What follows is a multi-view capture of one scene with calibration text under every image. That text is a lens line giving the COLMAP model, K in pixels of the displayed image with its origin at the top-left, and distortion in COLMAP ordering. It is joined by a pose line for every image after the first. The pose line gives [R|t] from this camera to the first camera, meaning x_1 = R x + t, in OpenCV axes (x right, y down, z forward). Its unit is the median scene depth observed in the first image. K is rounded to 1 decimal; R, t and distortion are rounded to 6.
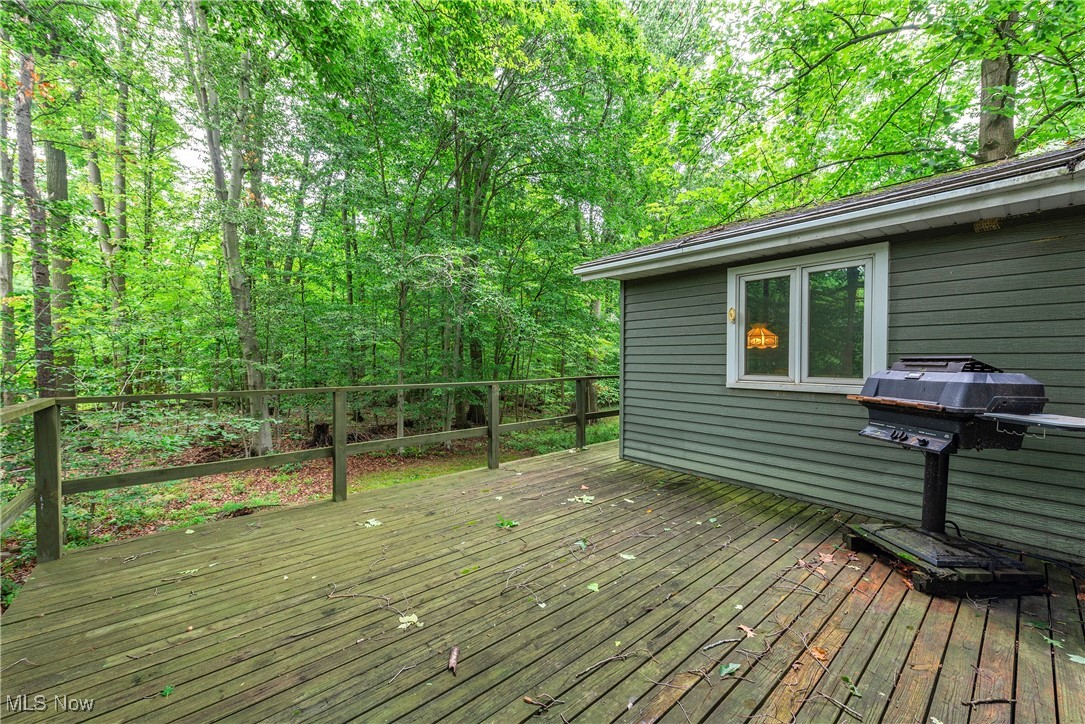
lens RADIAL K [[433.2, 0, 539.8], [0, 433.2, 363.7], [0, 0, 1]] dist [-0.000611, -0.002250]
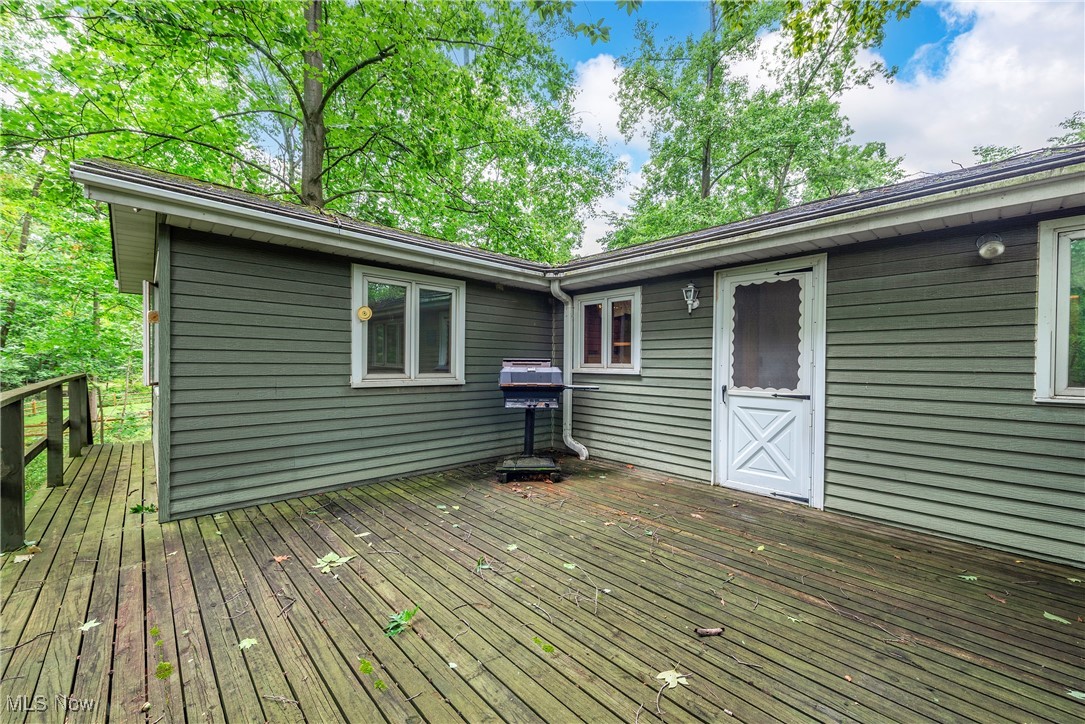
lens RADIAL K [[433.2, 0, 539.1], [0, 433.2, 364.4], [0, 0, 1]] dist [-0.000611, -0.002250]
pose [[-0.066344, -0.009039, 0.997756, -0.640343], [-0.000501, 0.999959, 0.009025, -0.006611], [-0.997797, 0.000099, -0.066346, 0.758756]]
